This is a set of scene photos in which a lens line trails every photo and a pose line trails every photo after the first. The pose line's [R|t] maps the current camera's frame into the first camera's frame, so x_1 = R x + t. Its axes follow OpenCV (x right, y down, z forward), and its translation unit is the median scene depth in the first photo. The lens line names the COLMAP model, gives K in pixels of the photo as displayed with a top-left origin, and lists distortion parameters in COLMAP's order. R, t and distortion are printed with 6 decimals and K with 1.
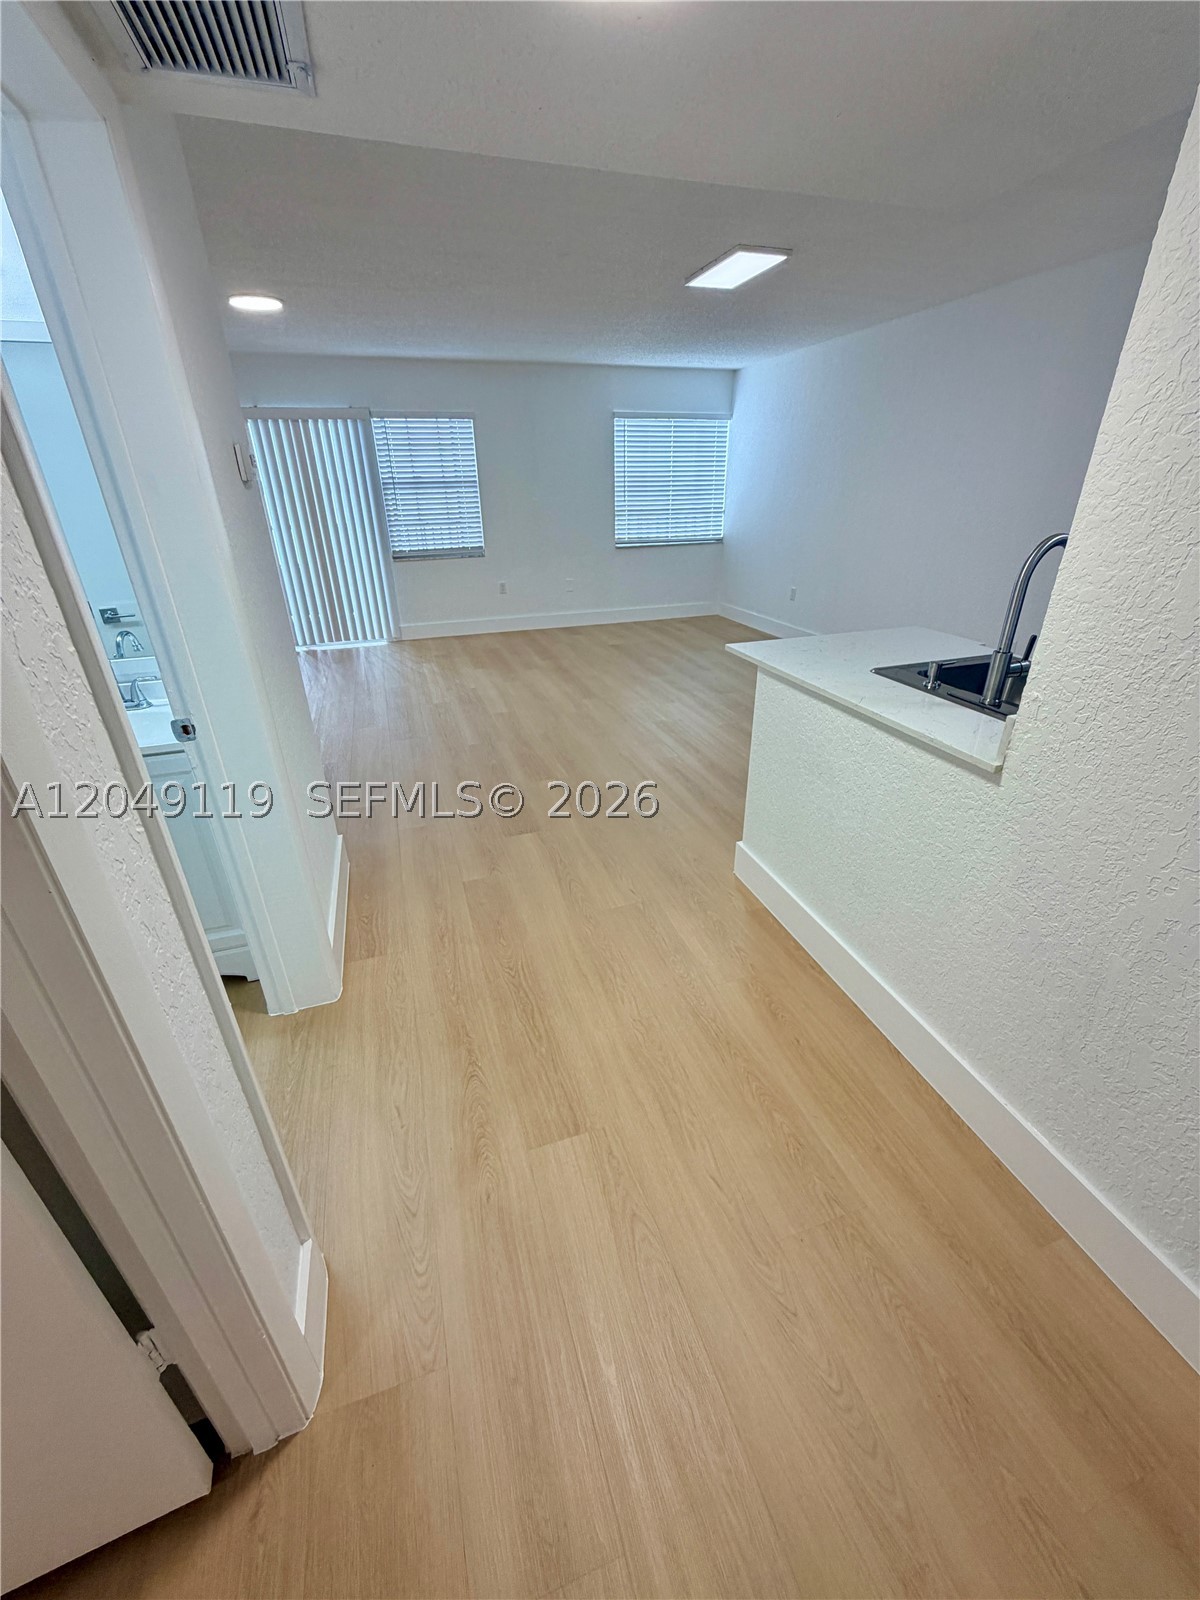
lens RADIAL K [[638.9, 0, 604.7], [0, 638.9, 795.2], [0, 0, 1]] dist [0.000661, 0.000176]
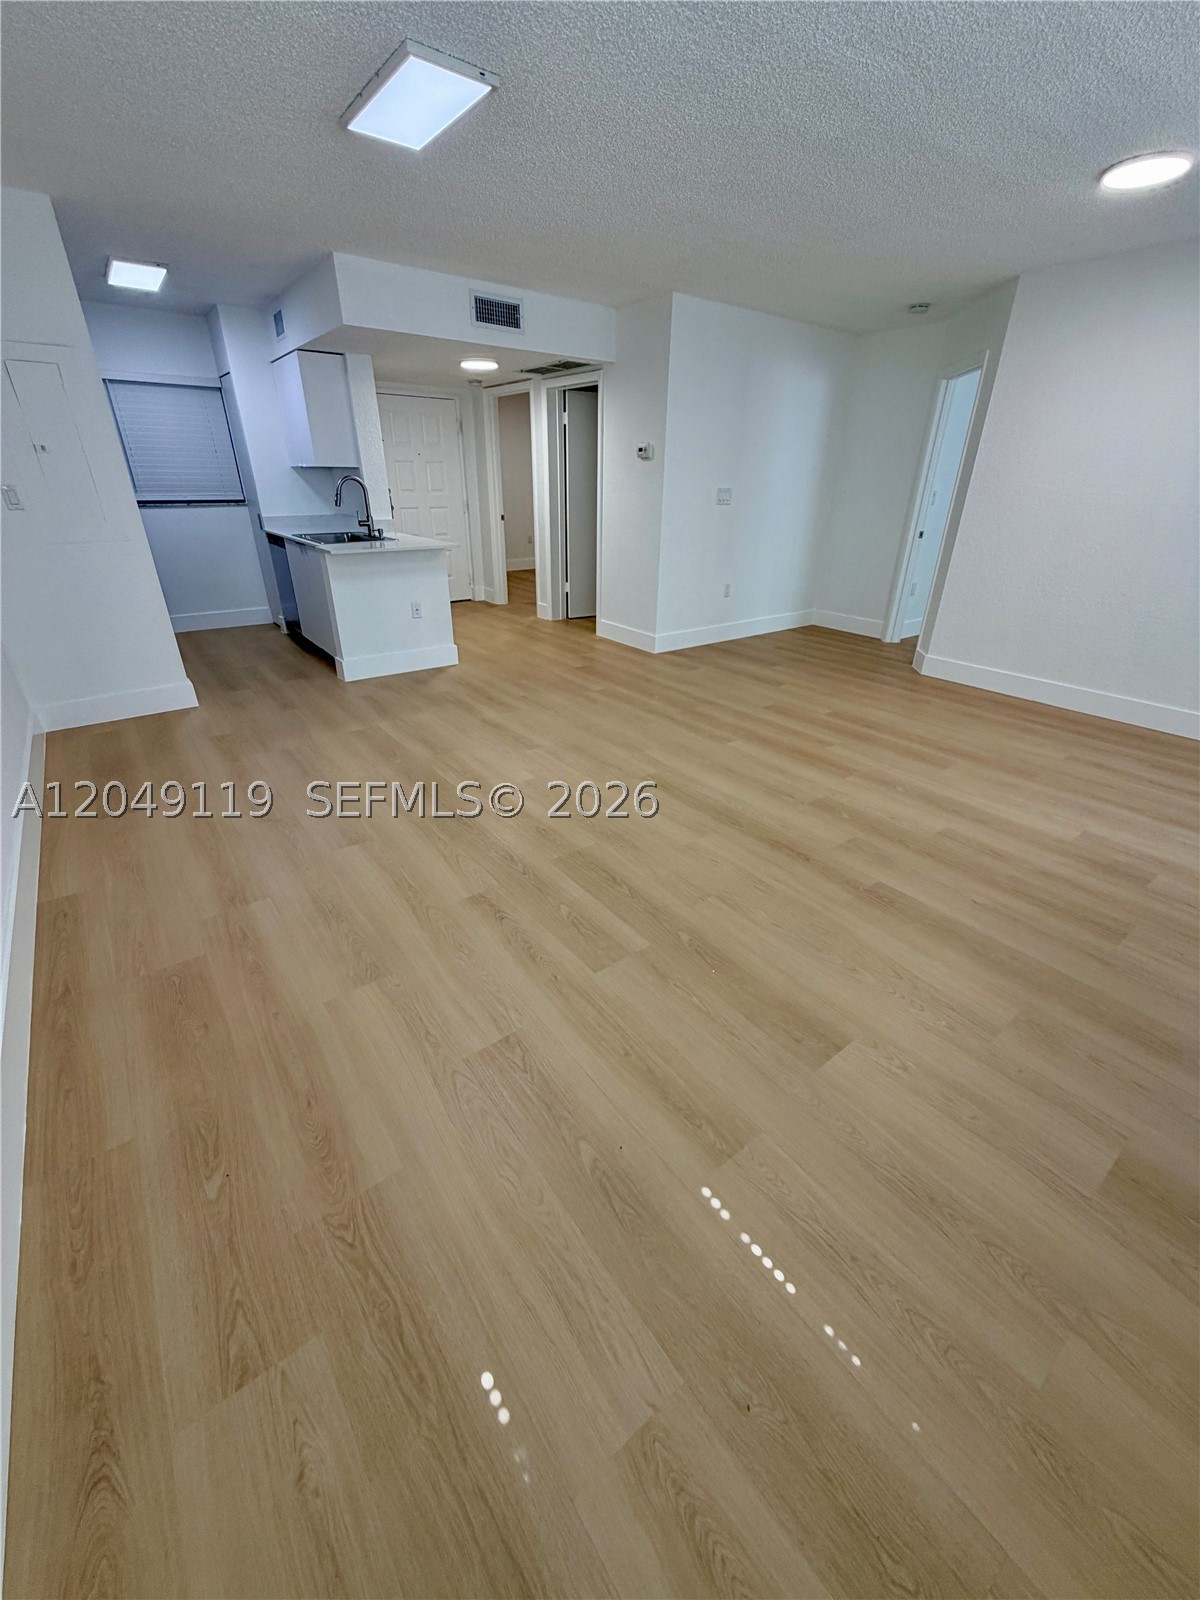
lens RADIAL K [[635.9, 0, 605.5], [0, 635.9, 796.2], [0, 0, 1]] dist [0.000541, -0.000072]
pose [[-0.945369, 0.152098, -0.288347, 0.168104], [-0.139447, 0.610824, 0.779389, -0.503878], [0.294673, 0.777020, -0.556245, 1.060920]]
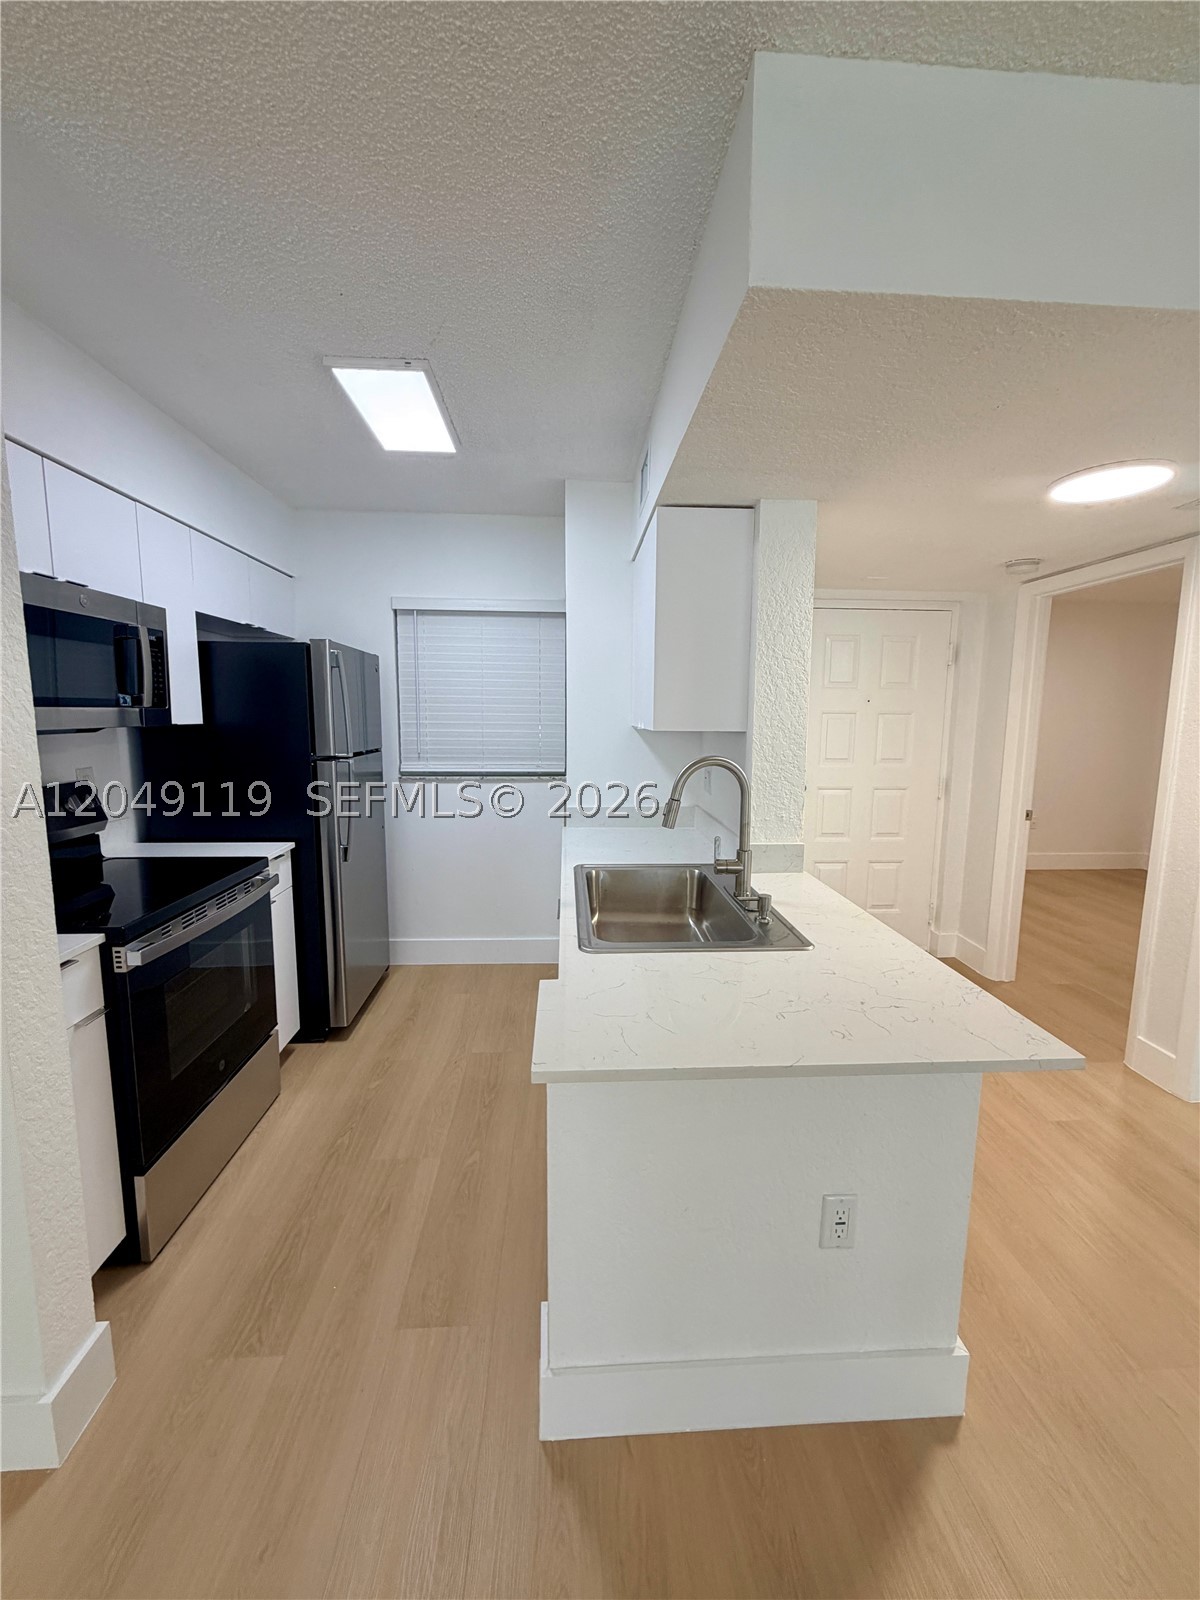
lens RADIAL K [[638.9, 0, 604.7], [0, 638.9, 795.2], [0, 0, 1]] dist [0.000661, 0.000176]
pose [[-0.966485, -0.023763, 0.255620, 0.151956], [0.120355, 0.837564, 0.532918, -0.251939], [-0.226762, 0.545822, -0.806633, 0.511934]]
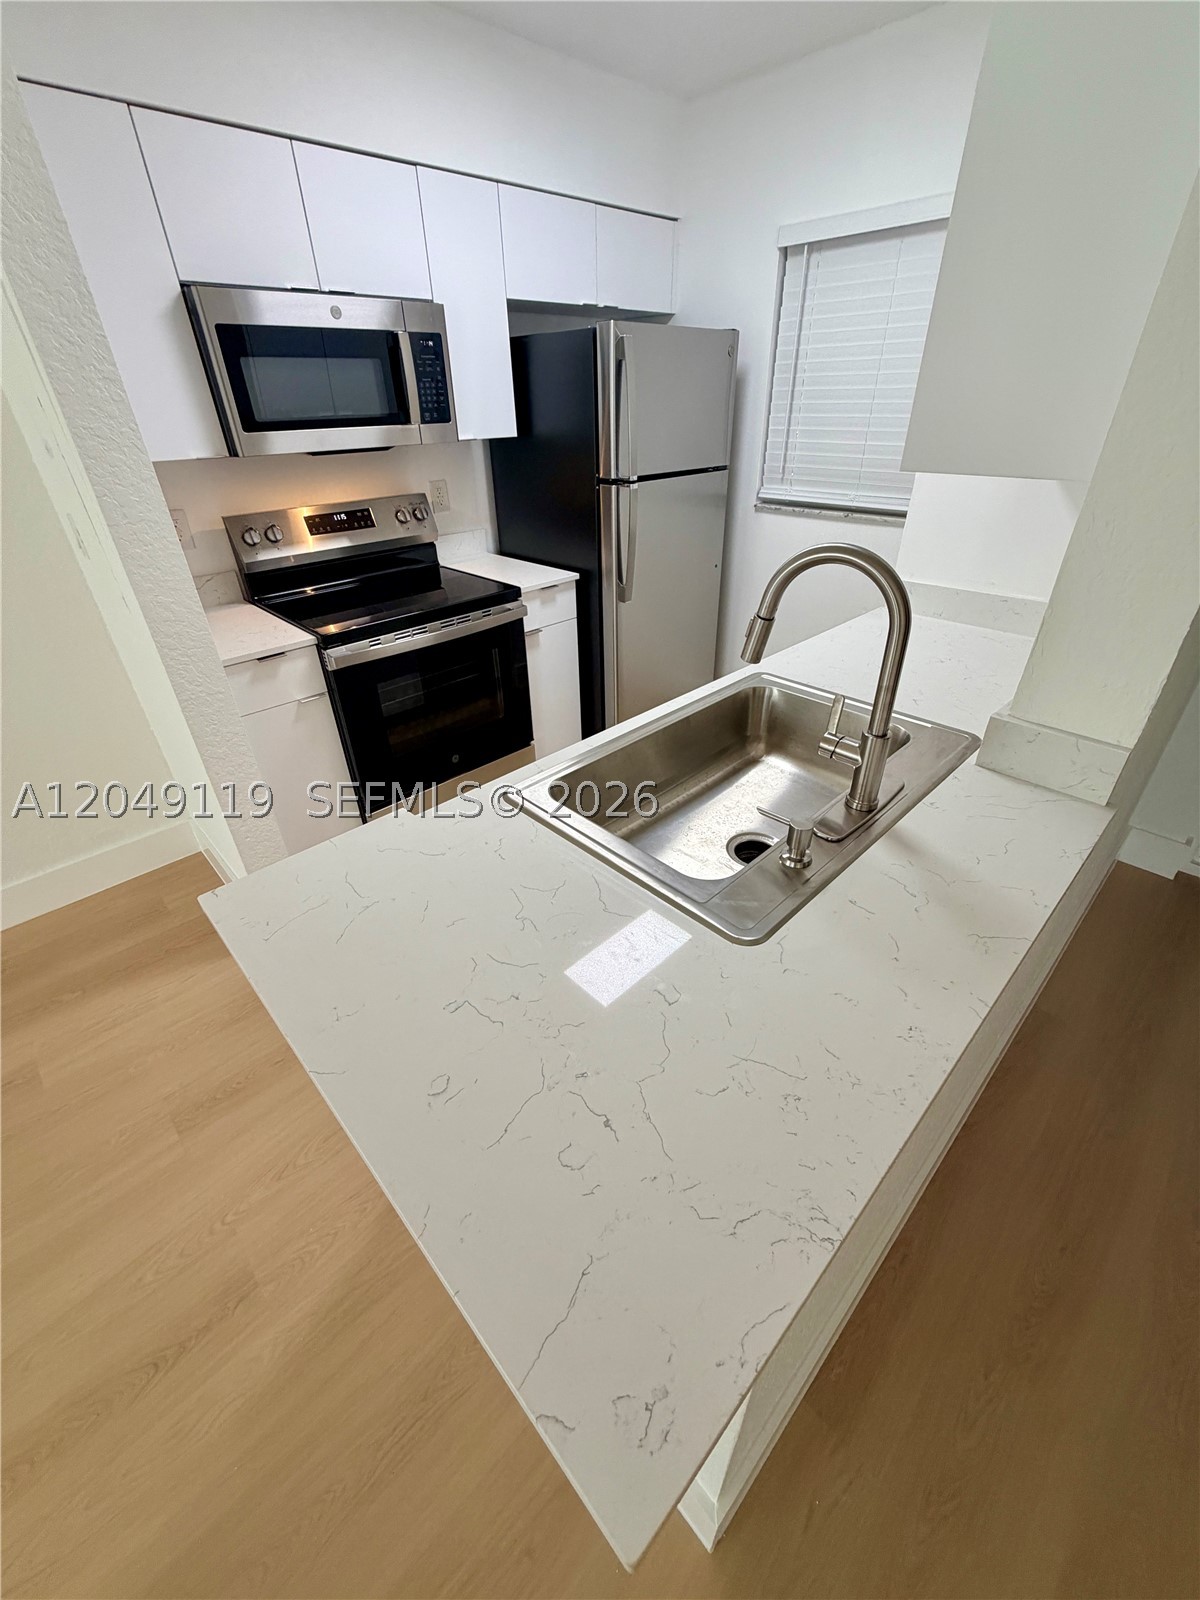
lens RADIAL K [[638.9, 0, 604.7], [0, 638.9, 795.2], [0, 0, 1]] dist [0.000661, 0.000176]
pose [[-0.432257, -0.456081, 0.777910, 0.058586], [0.421525, 0.660417, 0.621423, -0.183589], [-0.797164, 0.596523, -0.093221, 0.349098]]
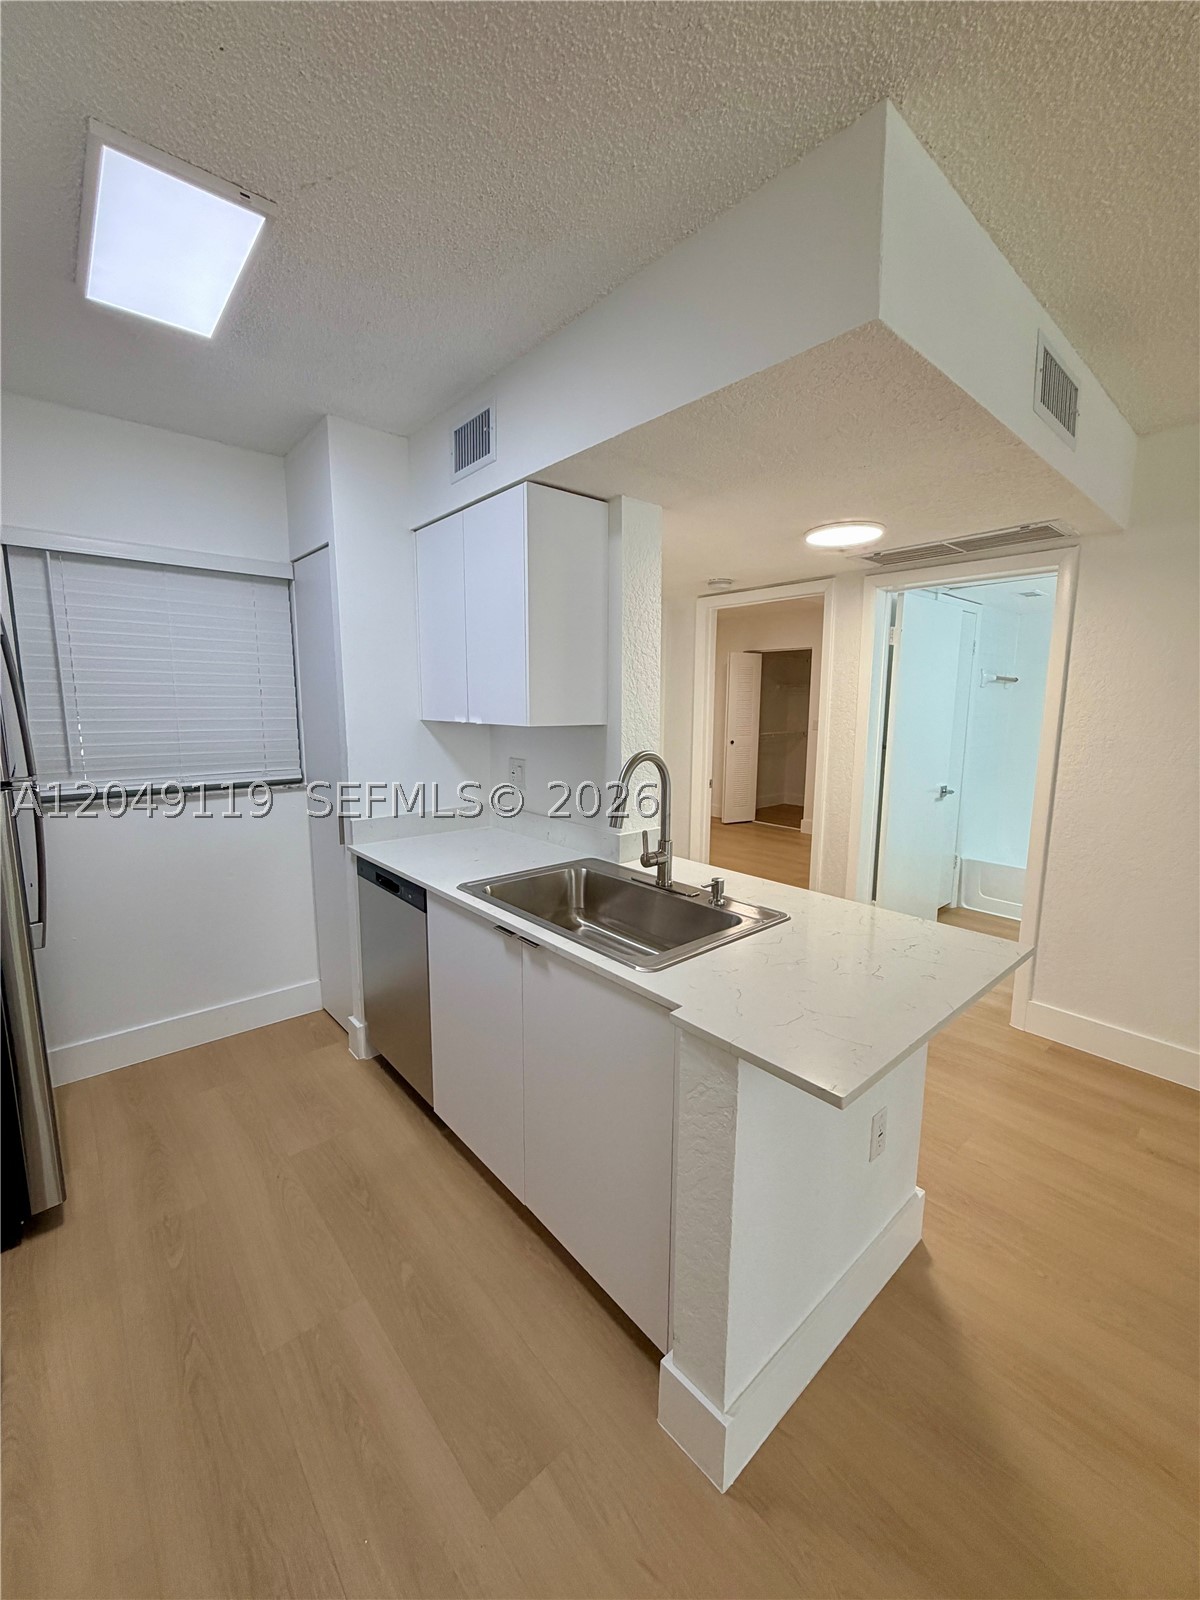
lens RADIAL K [[638.9, 0, 604.7], [0, 638.9, 795.2], [0, 0, 1]] dist [0.000661, 0.000176]
pose [[-0.920757, 0.069473, -0.383900, 0.310572], [-0.161513, 0.827851, 0.537192, -0.242669], [0.355133, 0.556629, -0.751029, 0.479444]]
